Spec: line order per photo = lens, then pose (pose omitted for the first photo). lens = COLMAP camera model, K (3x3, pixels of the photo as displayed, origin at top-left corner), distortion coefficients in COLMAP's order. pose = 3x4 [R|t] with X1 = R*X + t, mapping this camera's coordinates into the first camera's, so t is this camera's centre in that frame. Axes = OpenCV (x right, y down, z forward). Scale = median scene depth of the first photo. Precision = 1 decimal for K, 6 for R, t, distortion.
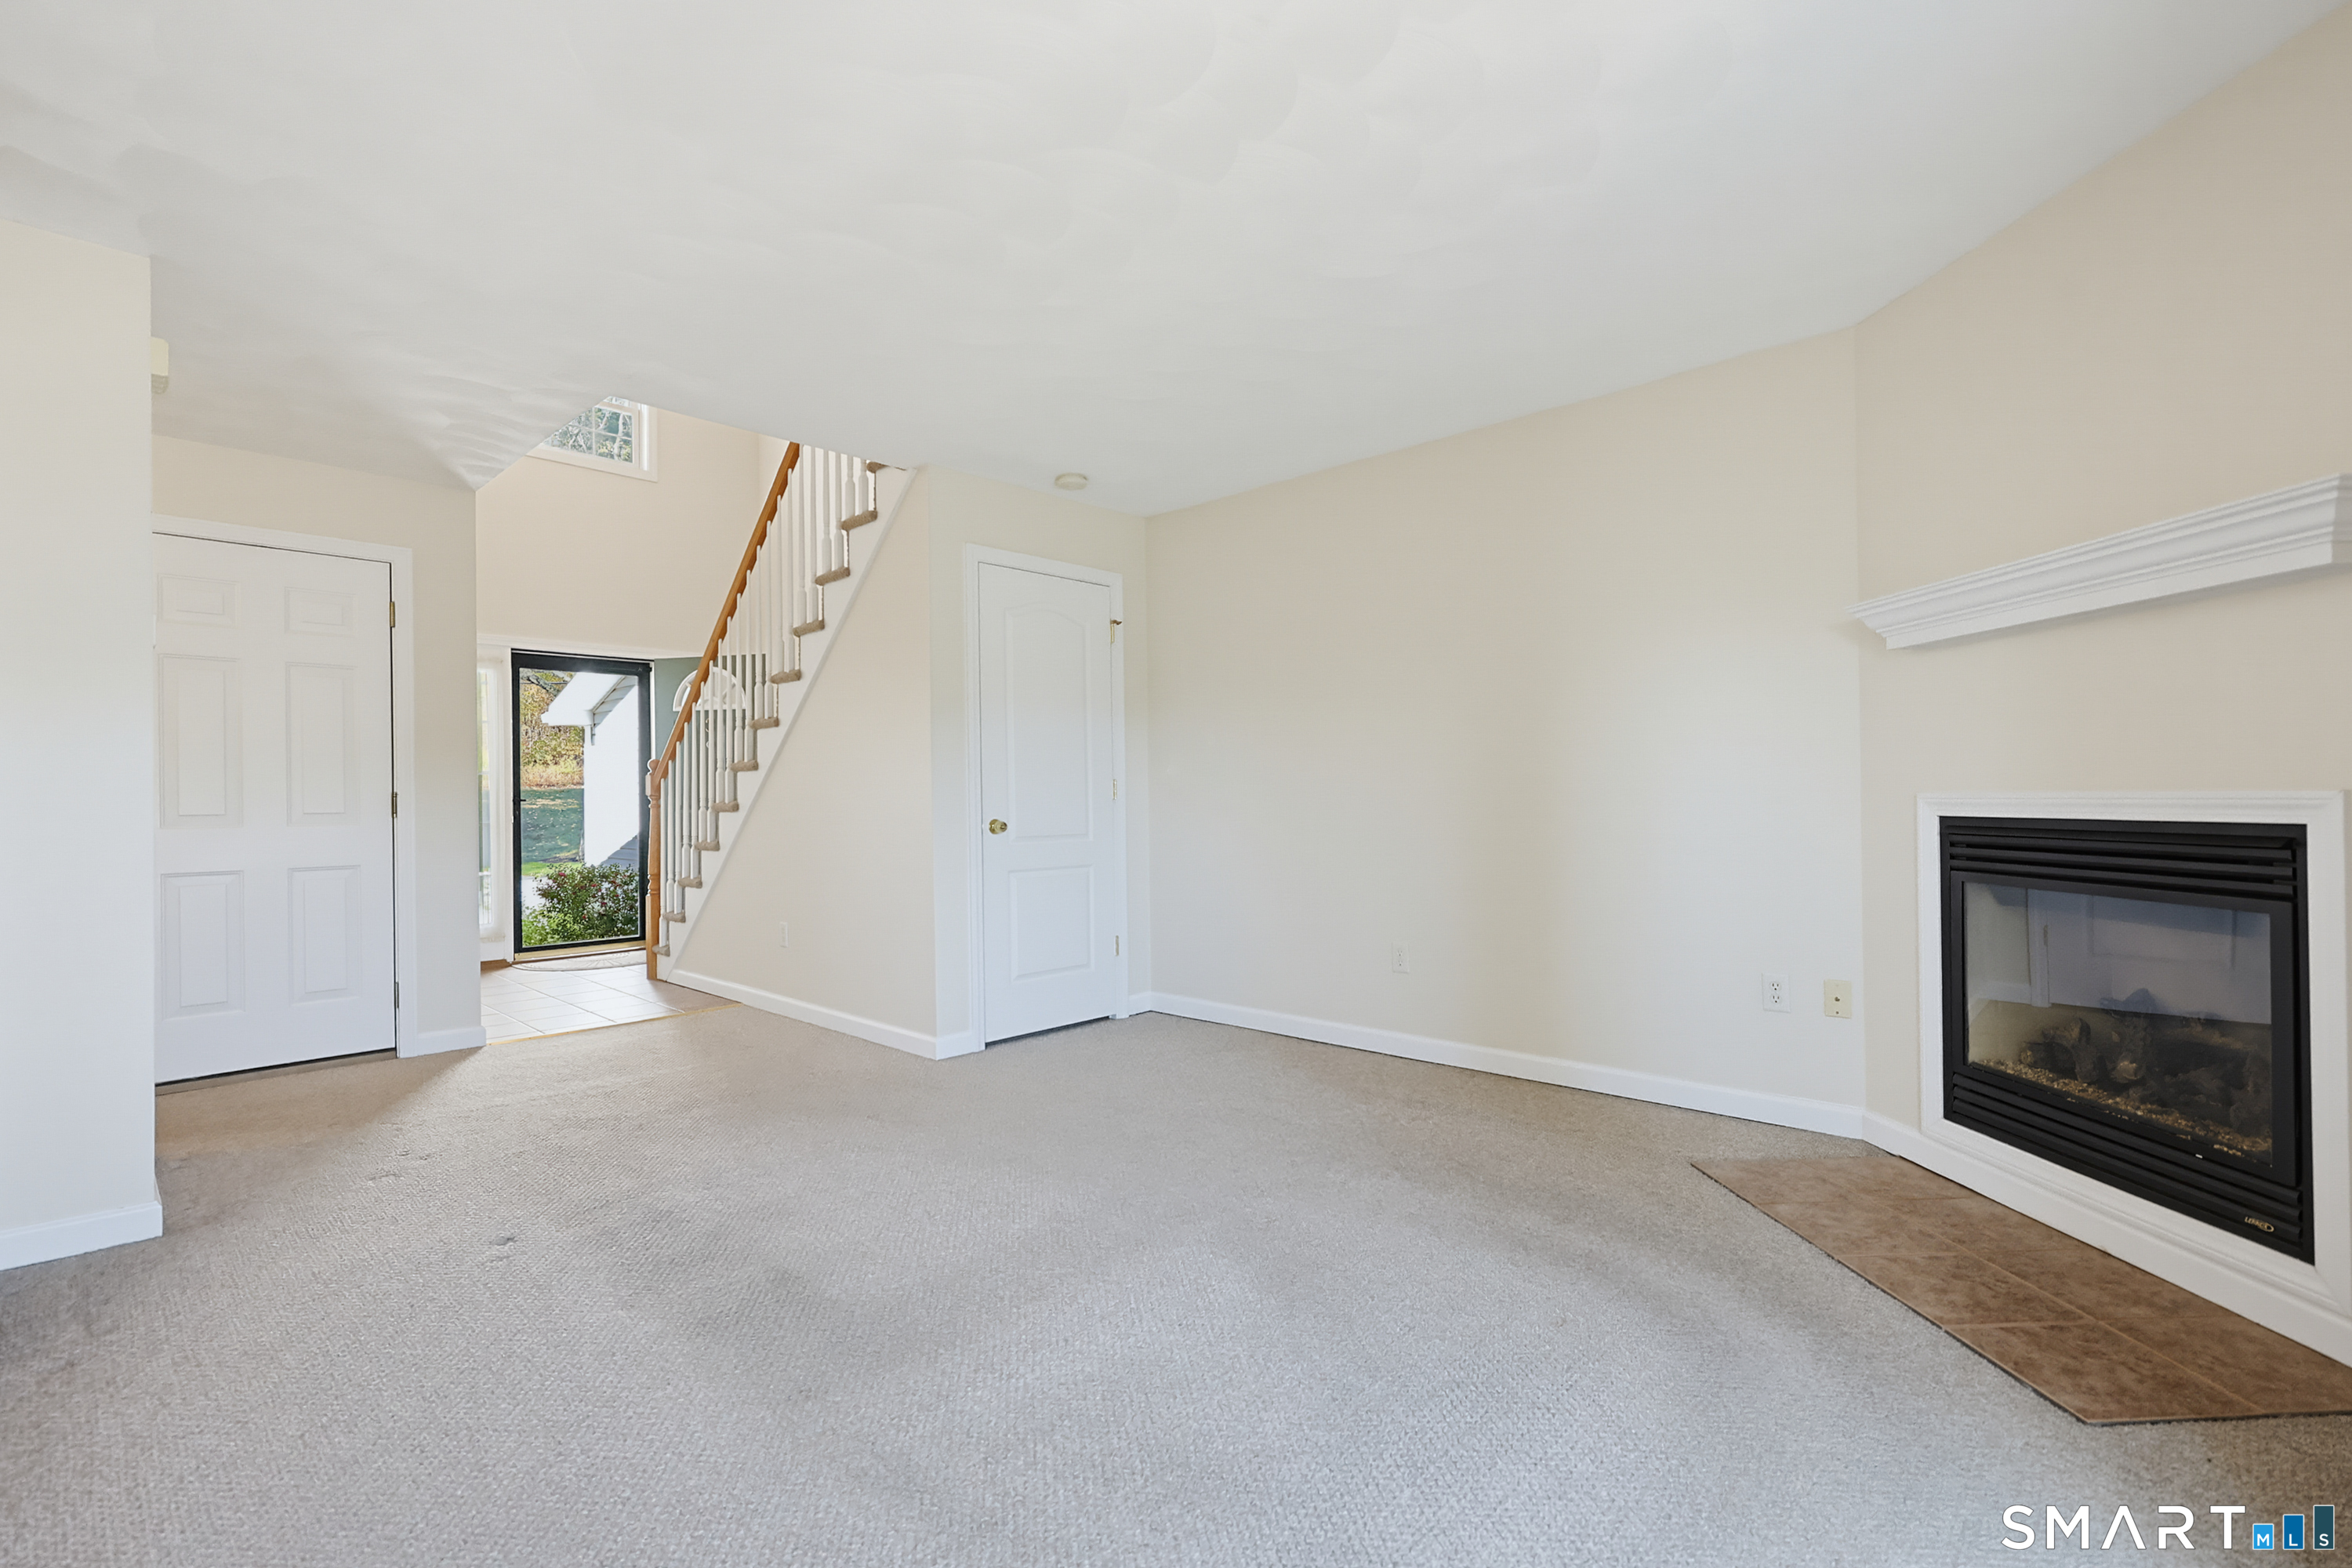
lens RADIAL K [[1052.4, 0, 1176.0], [0, 1052.4, 784.0], [0, 0, 1]] dist [-0.000279, 0.000033]
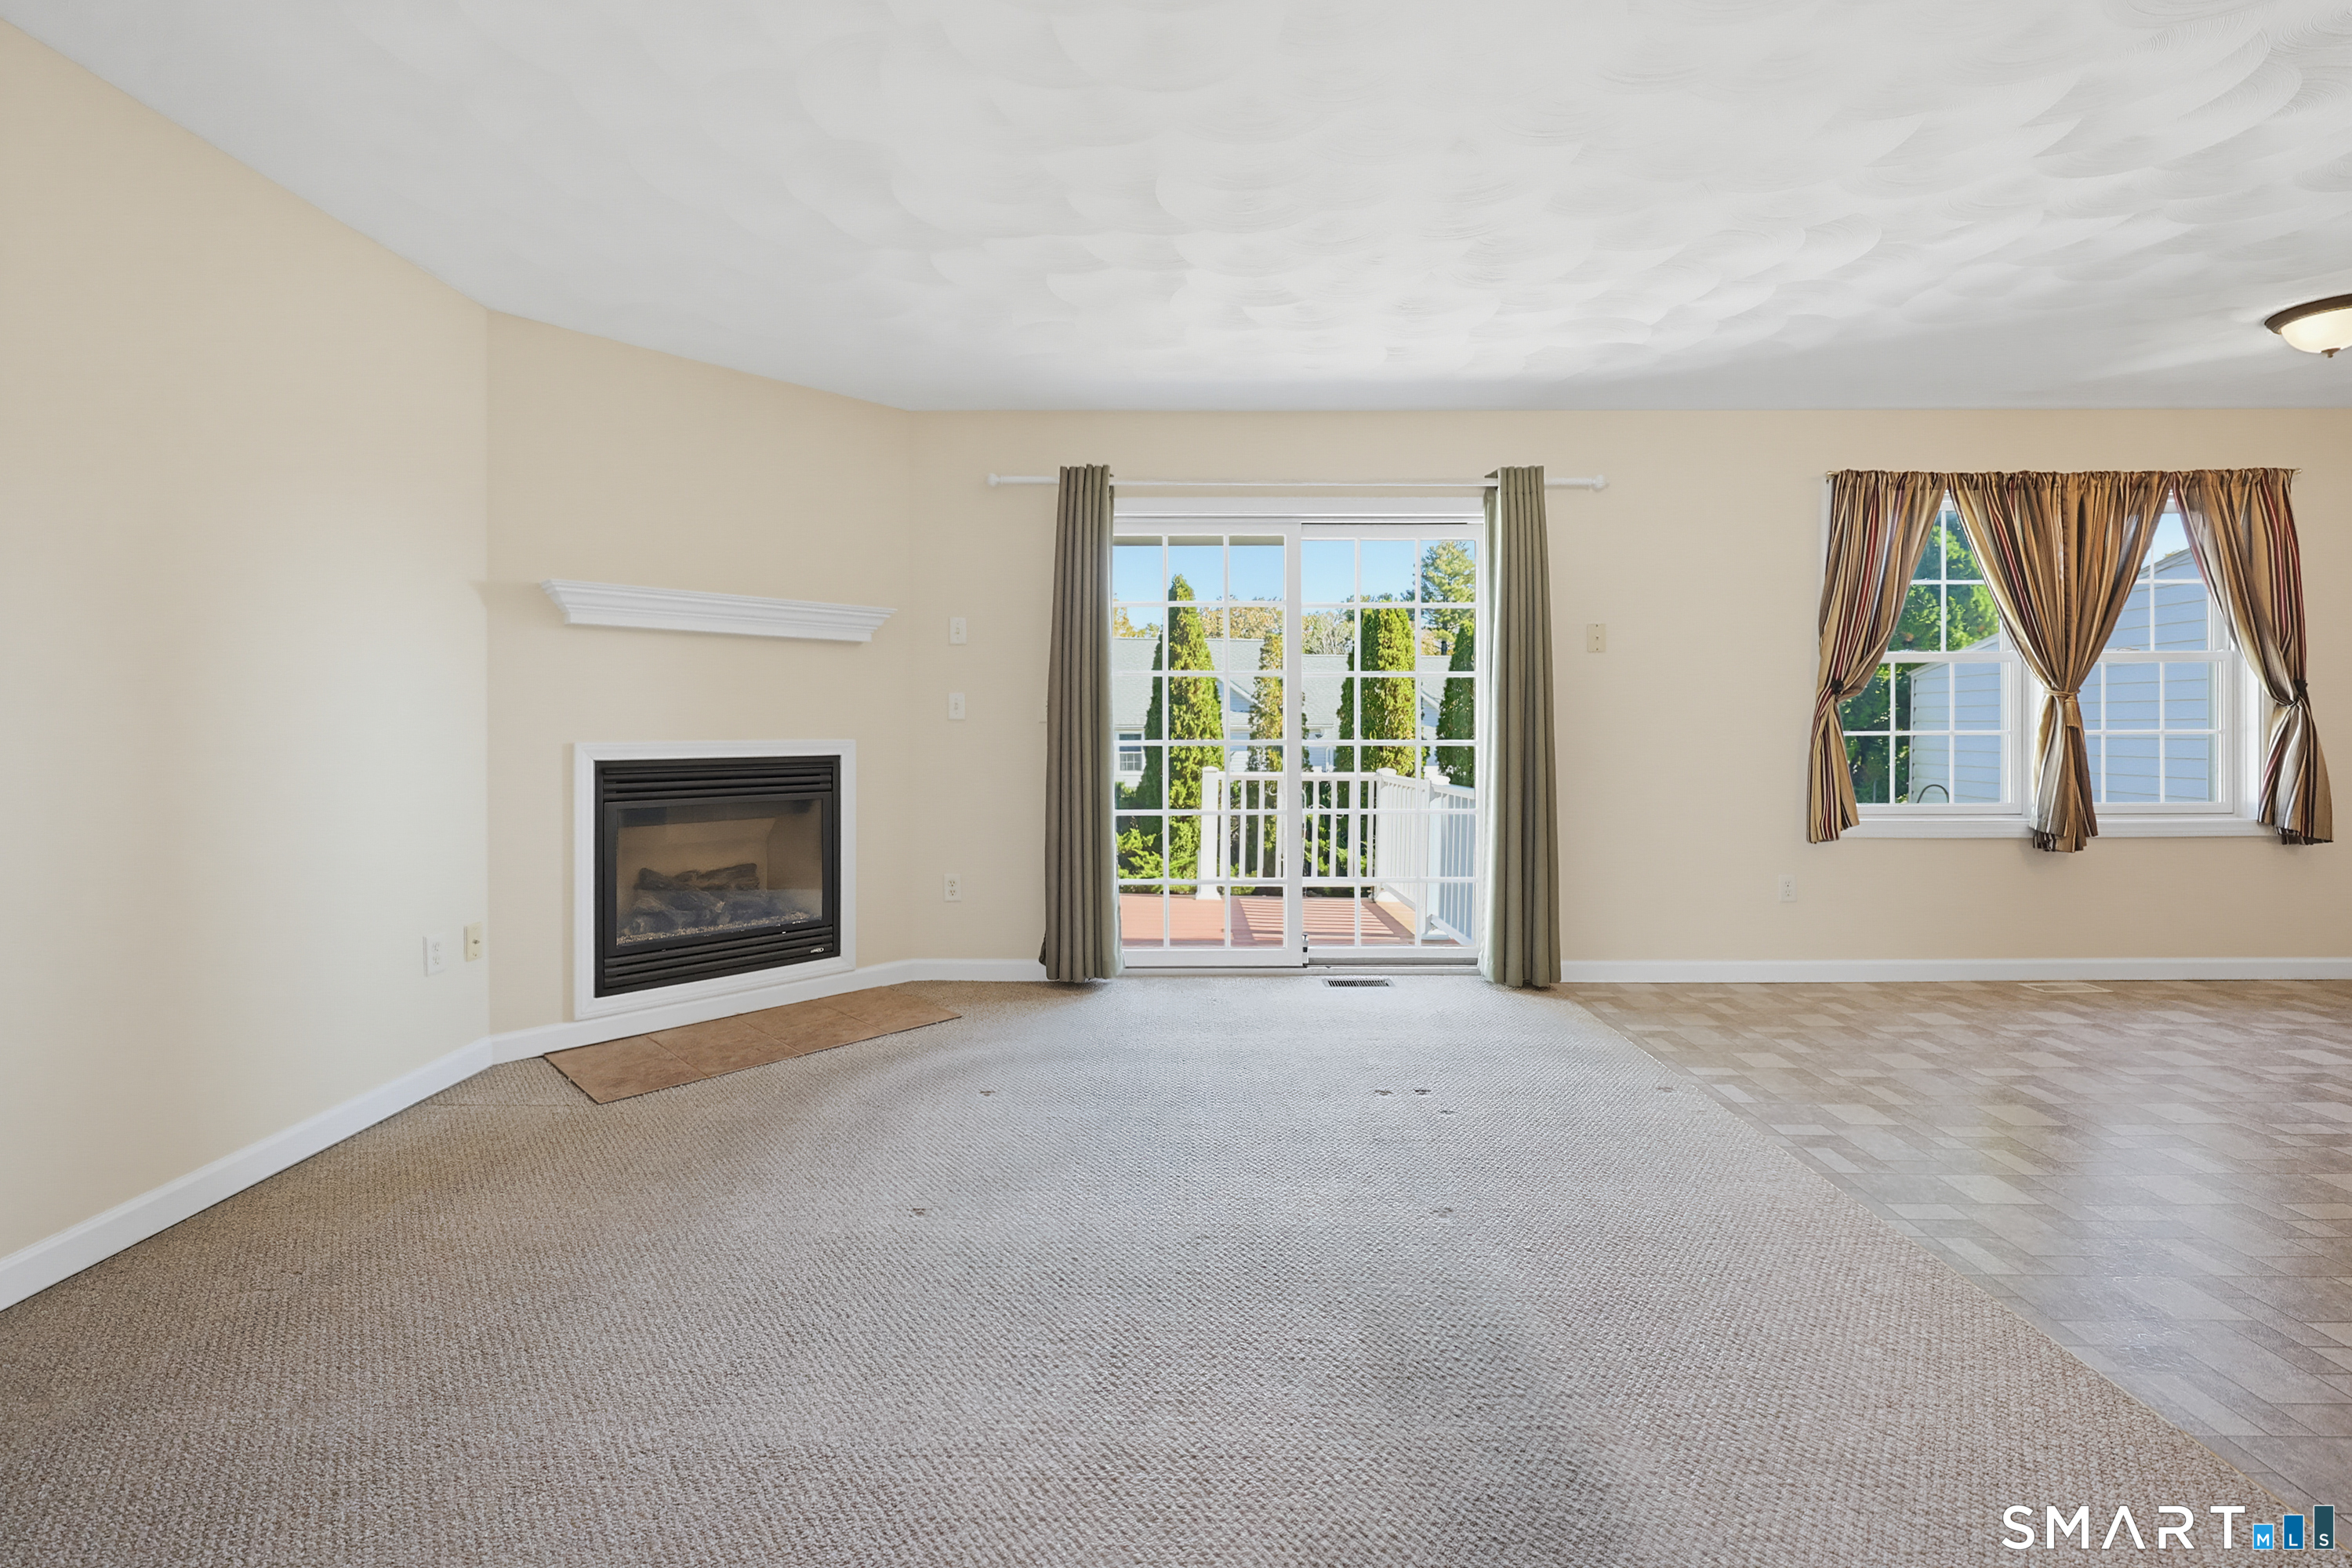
lens RADIAL K [[994.1, 0, 1207.5], [0, 994.1, 729.3], [0, 0, 1]] dist [-0.001358, -0.000219]
pose [[-0.696749, 0.011867, 0.717217, -0.652005], [0.000519, 0.999871, -0.016040, 0.012339], [-0.717315, -0.010804, -0.696665, 1.308829]]
